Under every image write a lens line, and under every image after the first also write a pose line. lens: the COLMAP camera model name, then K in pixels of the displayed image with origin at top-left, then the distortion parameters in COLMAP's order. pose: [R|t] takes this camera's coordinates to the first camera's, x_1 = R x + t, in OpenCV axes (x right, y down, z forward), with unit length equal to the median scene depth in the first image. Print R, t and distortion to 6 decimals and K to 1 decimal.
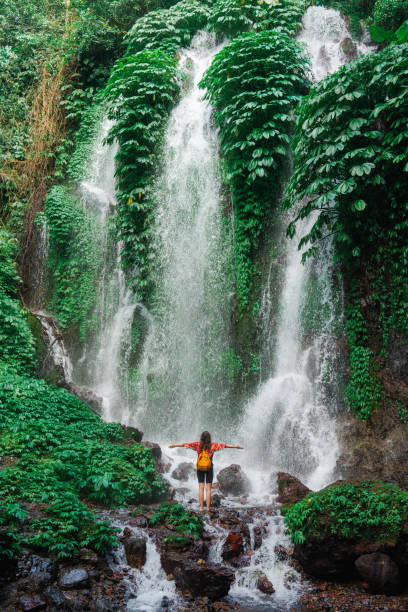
lens RADIAL K [[676.5, 0, 203.9], [0, 676.5, 307.8], [0, 0, 1]] dist [0.010367, -0.005106]
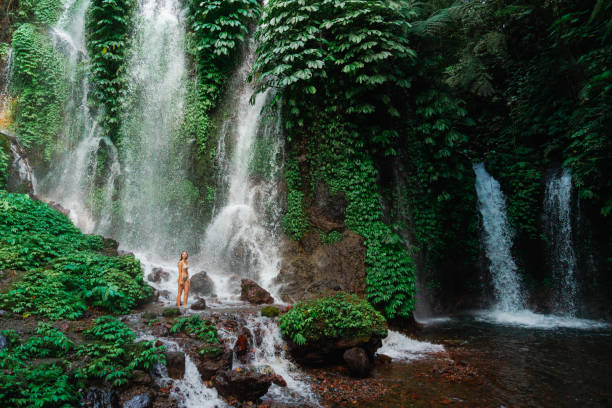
lens RADIAL K [[420.1, 0, 306.3], [0, 420.1, 204.7], [0, 0, 1]] dist [-0.005457, 0.002485]
pose [[0.893842, 0.068627, 0.443099, -0.155822], [-0.120317, 0.988685, 0.089582, 0.006446], [-0.431937, -0.133385, 0.891986, 0.213683]]
